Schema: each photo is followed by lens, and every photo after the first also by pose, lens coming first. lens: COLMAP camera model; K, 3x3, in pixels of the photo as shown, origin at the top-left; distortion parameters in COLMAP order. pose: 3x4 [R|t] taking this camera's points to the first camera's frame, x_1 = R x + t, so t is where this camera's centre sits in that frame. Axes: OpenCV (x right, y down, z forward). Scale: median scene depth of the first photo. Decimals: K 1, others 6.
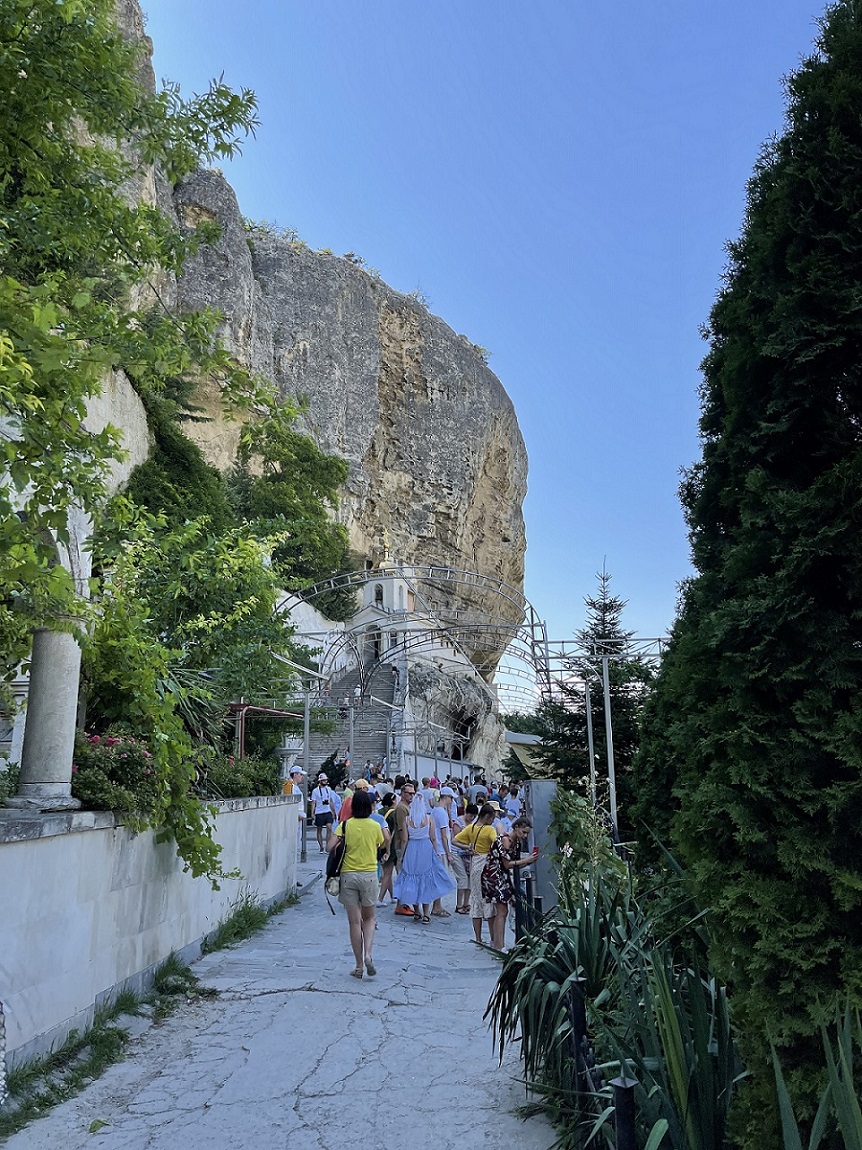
lens RADIAL K [[867.3, 0, 431.0], [0, 867.3, 575.0], [0, 0, 1]] dist [0.028342, -0.003139]
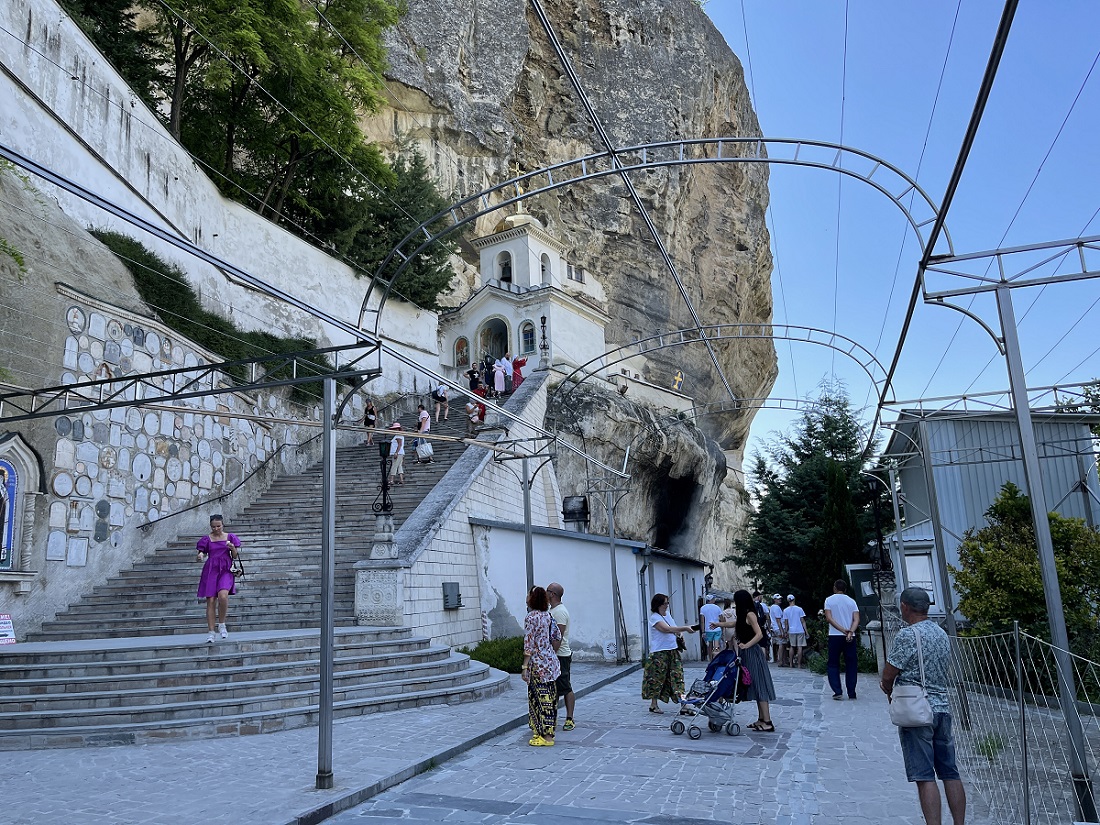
lens RADIAL K [[829.6, 0, 550.0], [0, 829.6, 412.5], [0, 0, 1]] dist [0.028342, -0.003139]
pose [[0.985037, -0.062158, -0.160745, 0.037098], [0.064643, 0.997856, 0.010271, 0.082920], [0.159761, -0.020508, 0.986943, 0.343776]]
